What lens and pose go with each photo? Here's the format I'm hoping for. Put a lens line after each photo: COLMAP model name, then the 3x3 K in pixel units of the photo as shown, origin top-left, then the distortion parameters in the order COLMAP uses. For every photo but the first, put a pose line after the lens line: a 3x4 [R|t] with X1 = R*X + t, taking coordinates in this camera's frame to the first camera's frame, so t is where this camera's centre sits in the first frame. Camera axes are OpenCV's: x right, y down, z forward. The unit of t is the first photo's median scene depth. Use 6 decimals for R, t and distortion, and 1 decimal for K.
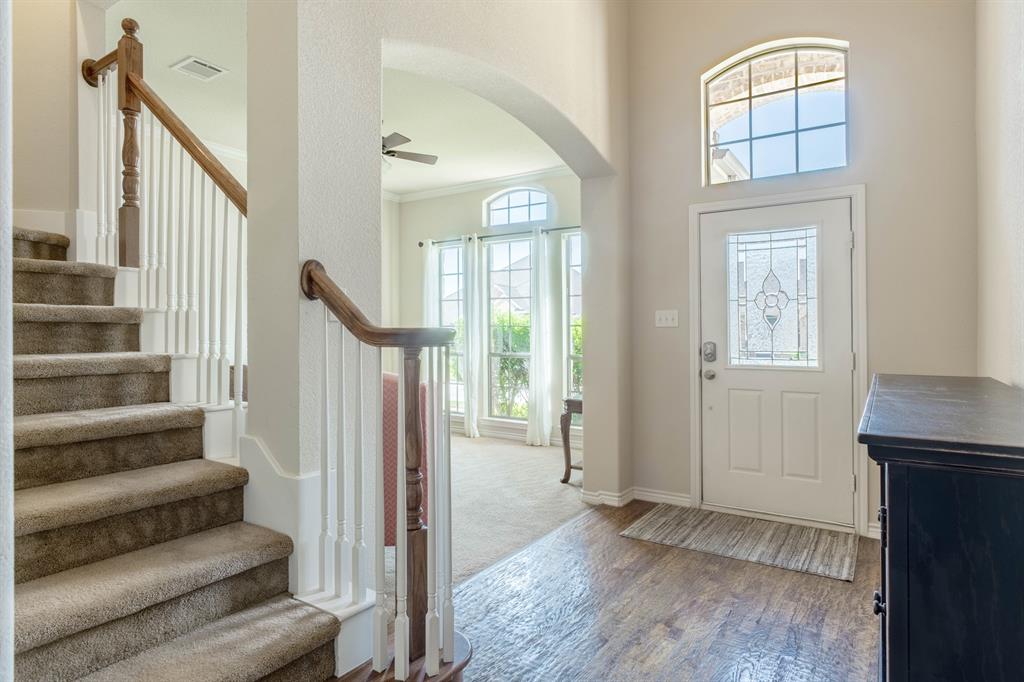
lens RADIAL K [[573.8, 0, 514.9], [0, 573.8, 343.7], [0, 0, 1]] dist [-0.004695, 0.000268]
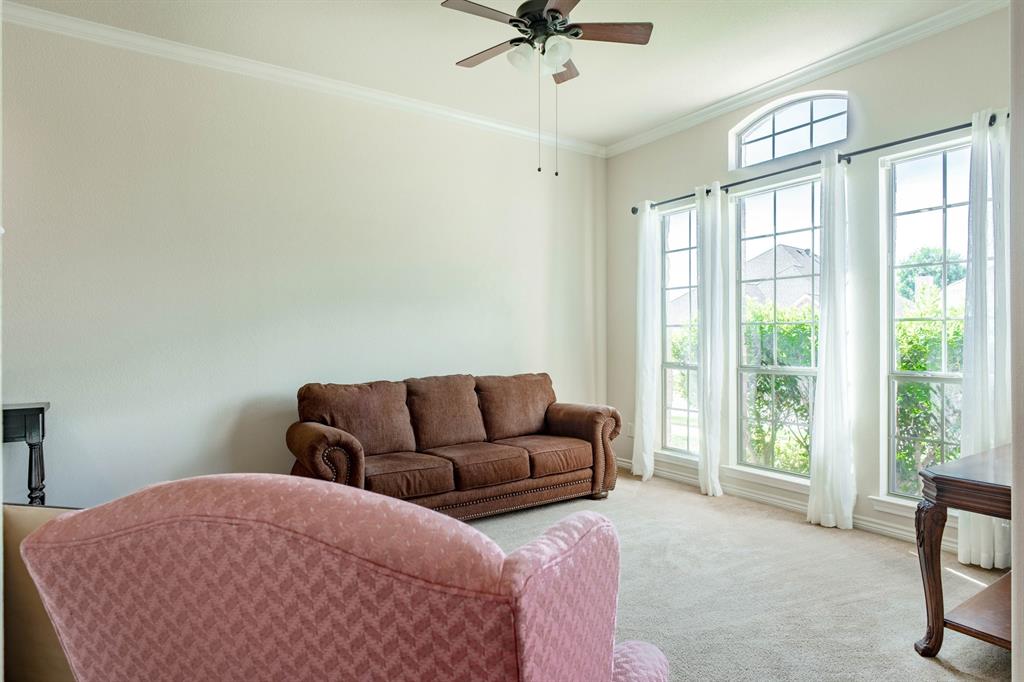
lens RADIAL K [[573.8, 0, 514.9], [0, 573.8, 343.7], [0, 0, 1]] dist [-0.004695, 0.000268]
pose [[0.921923, 0.001763, -0.387370, -0.027670], [-0.008448, 0.999843, -0.015555, 0.003253], [0.387282, 0.017613, 0.921793, 0.309724]]
